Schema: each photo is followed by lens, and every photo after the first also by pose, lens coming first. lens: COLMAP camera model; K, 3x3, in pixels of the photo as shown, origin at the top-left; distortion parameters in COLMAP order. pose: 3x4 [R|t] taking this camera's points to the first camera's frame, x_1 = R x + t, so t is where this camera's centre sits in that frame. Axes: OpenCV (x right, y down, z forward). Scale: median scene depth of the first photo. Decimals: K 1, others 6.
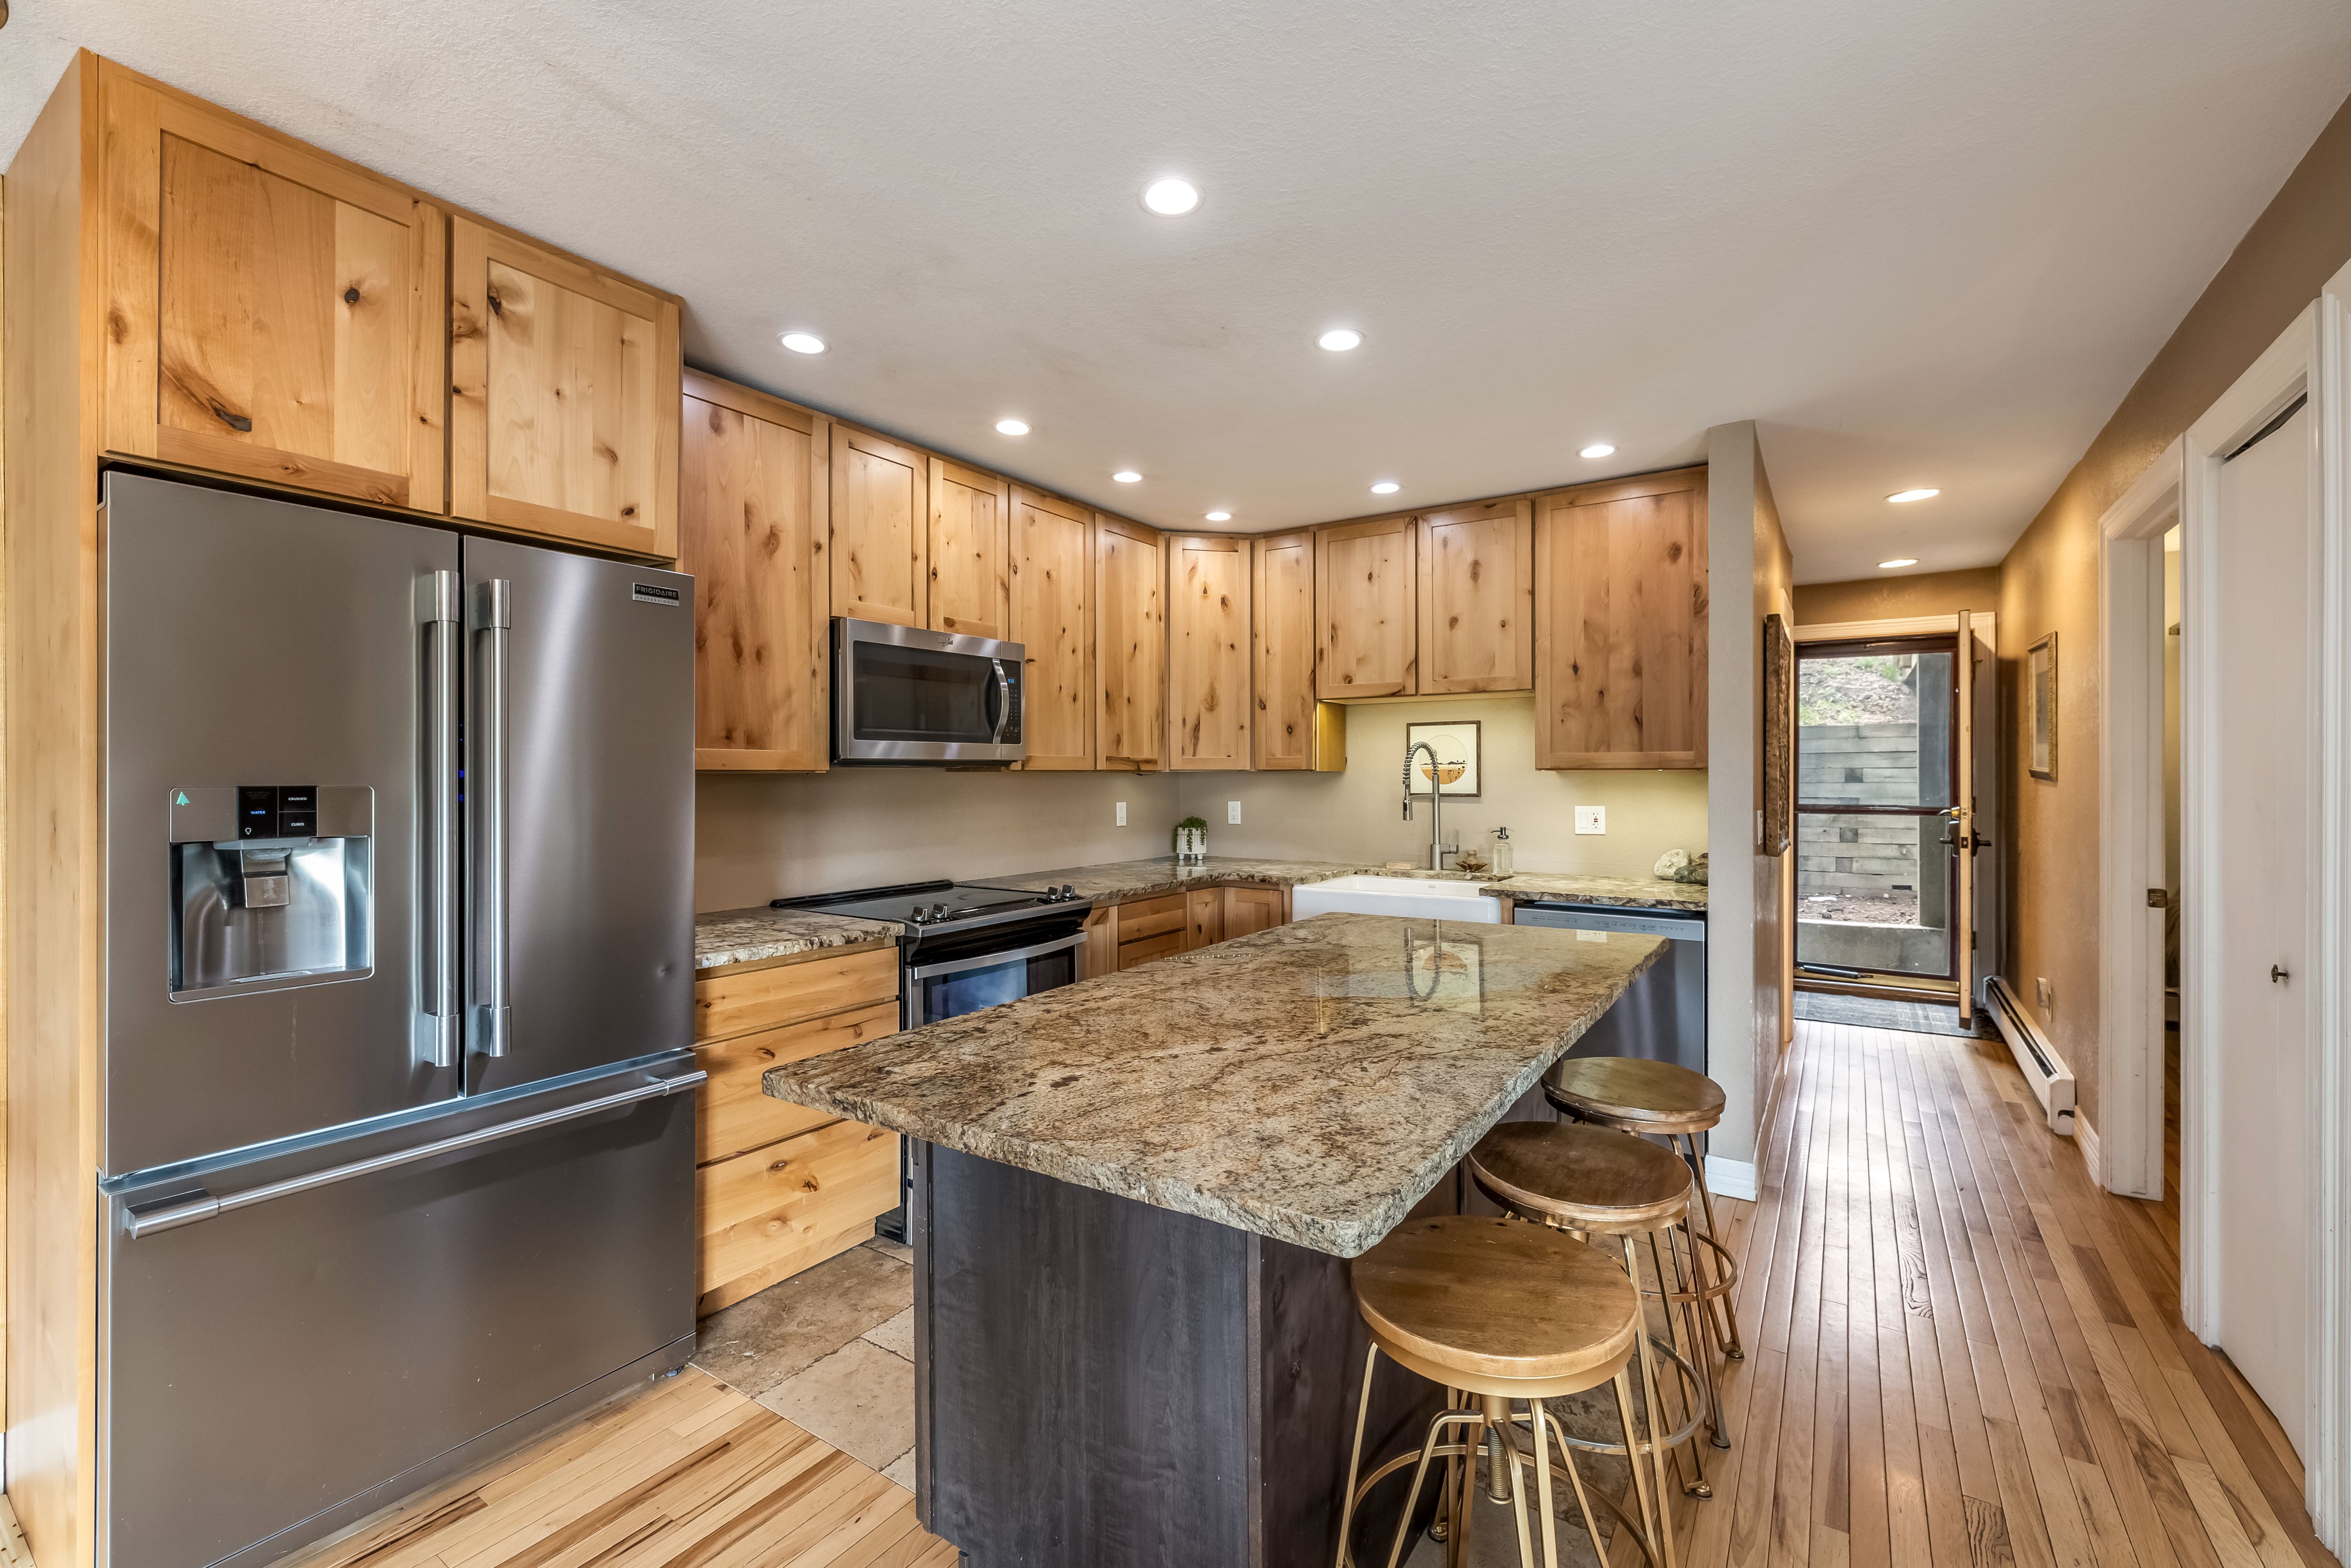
lens RADIAL K [[998.0, 0, 1172.2], [0, 998.0, 776.0], [0, 0, 1]] dist [-0.001253, 0.000602]
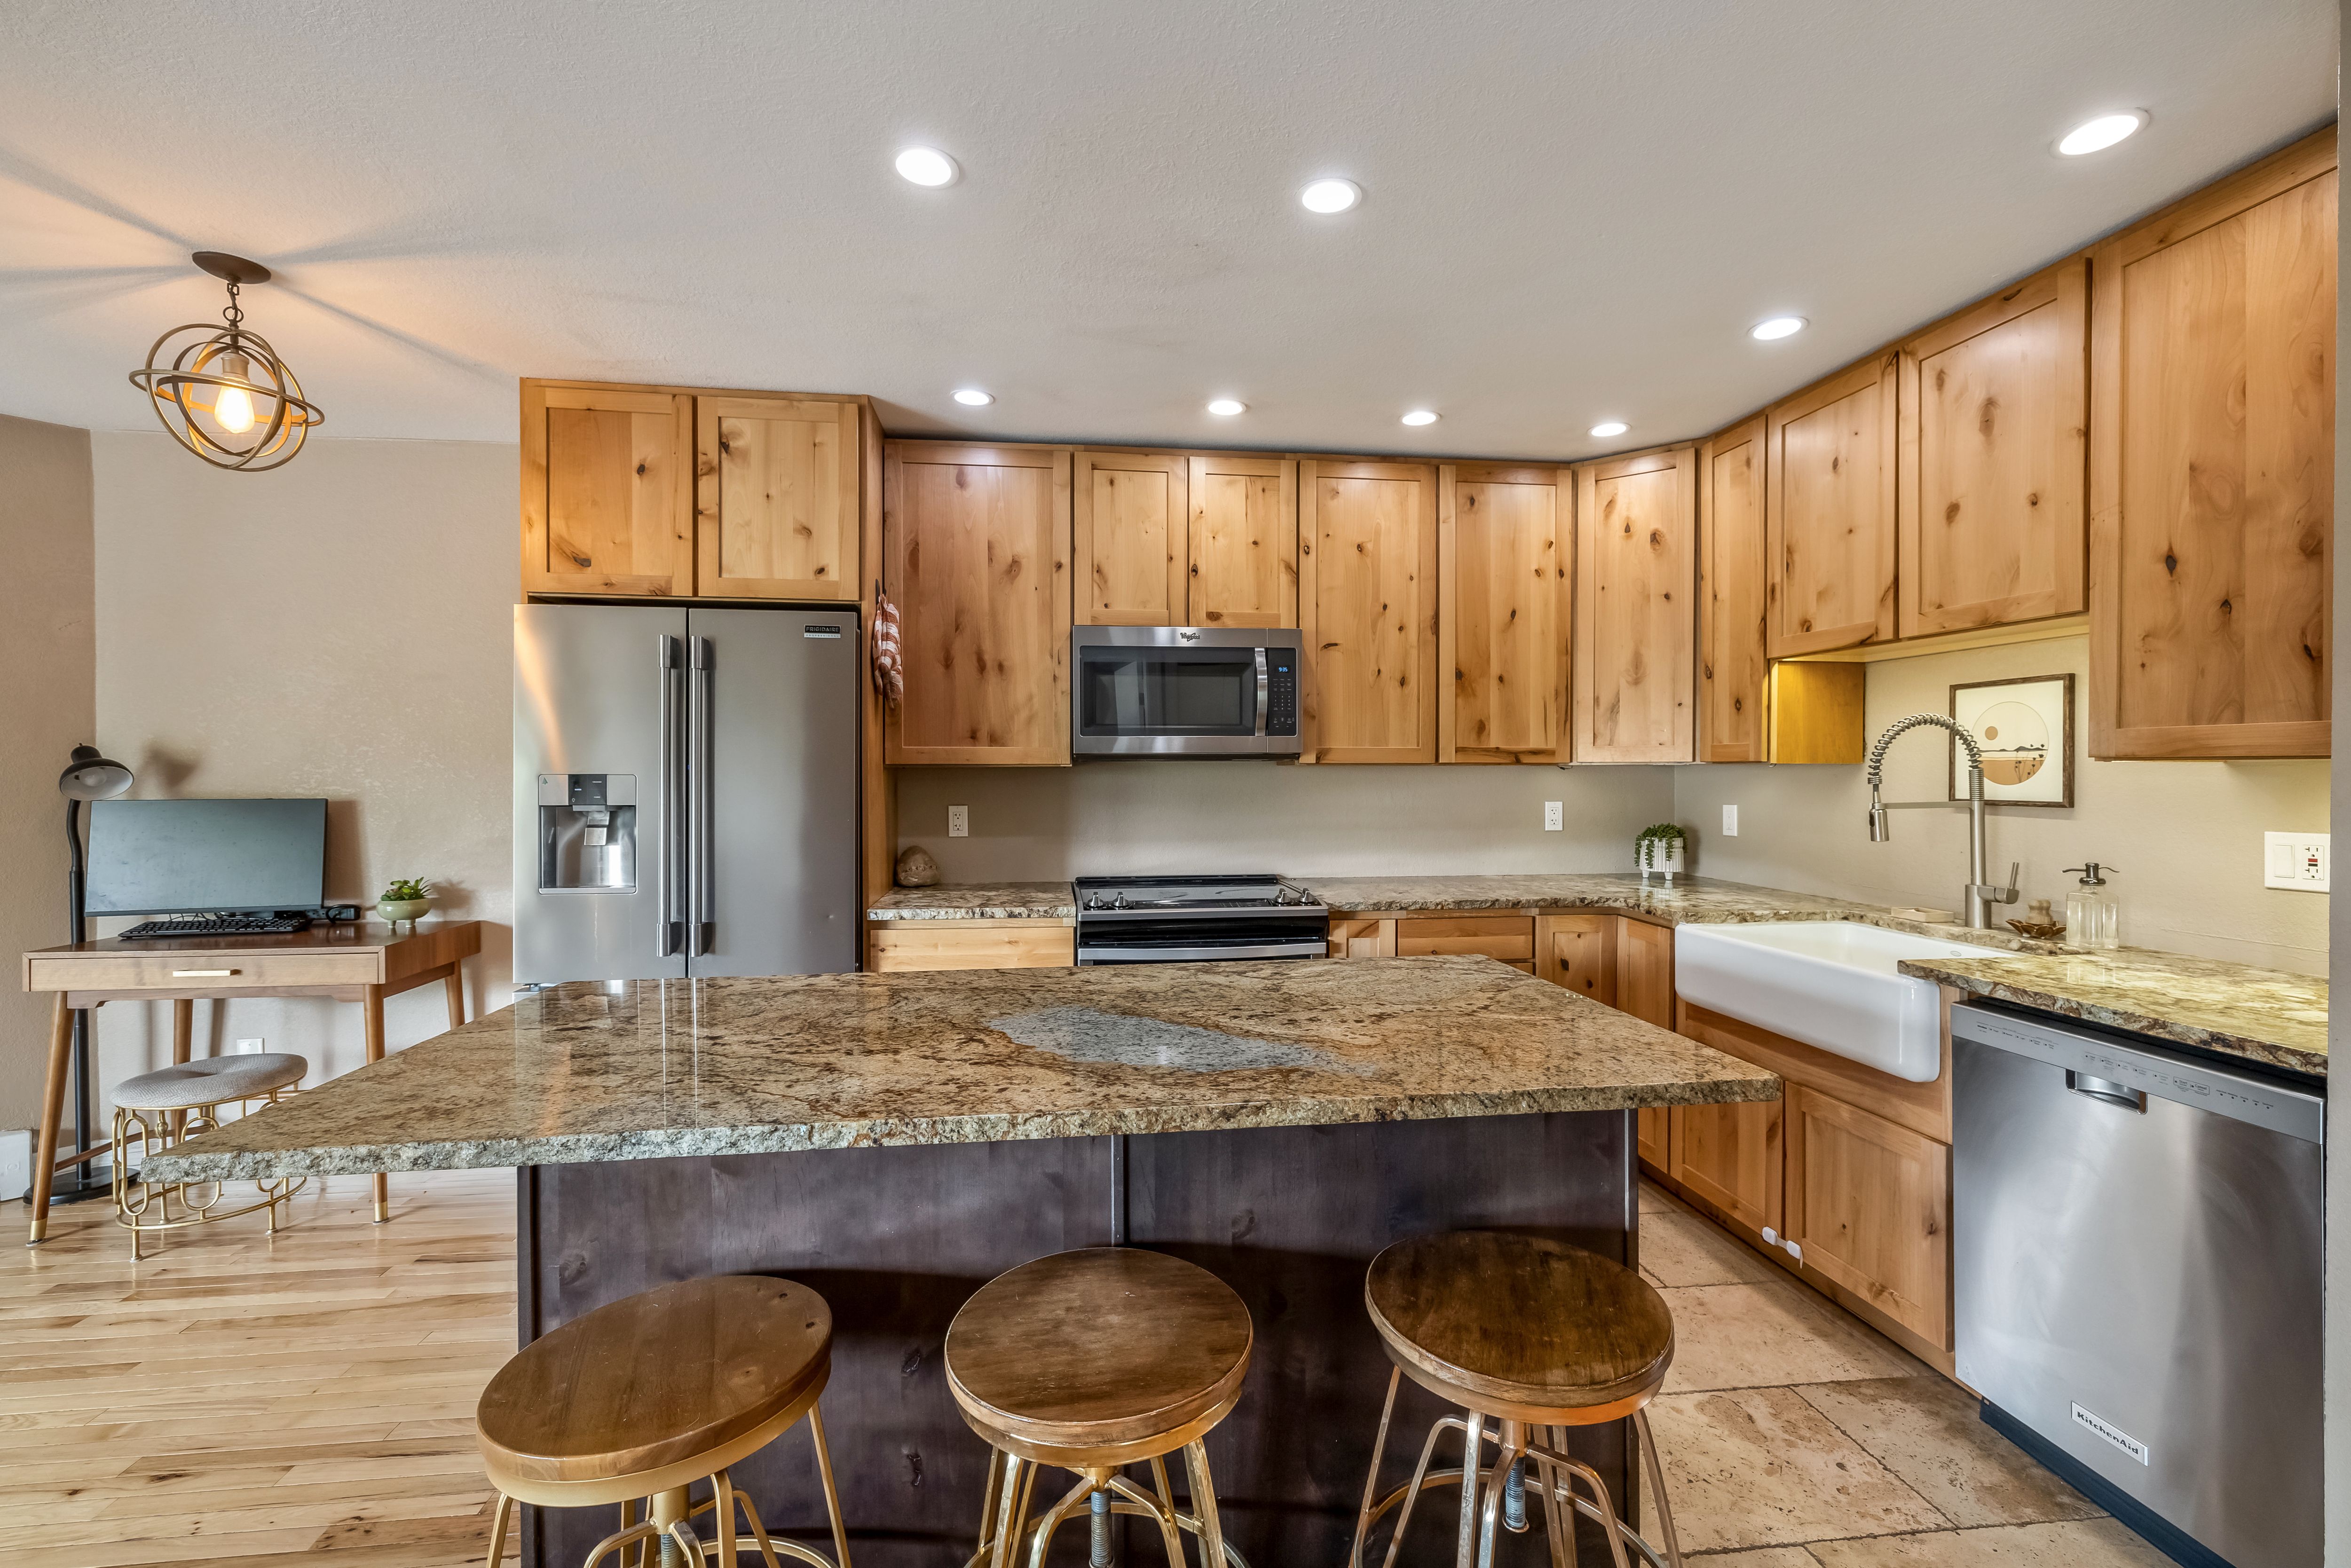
lens RADIAL K [[998.0, 0, 1172.2], [0, 998.0, 776.0], [0, 0, 1]] dist [-0.001253, 0.000602]
pose [[0.660060, 0.007005, -0.751180, 0.456547], [-0.001829, 0.999969, 0.007718, -0.000963], [0.751211, -0.003721, 0.660052, 0.278568]]
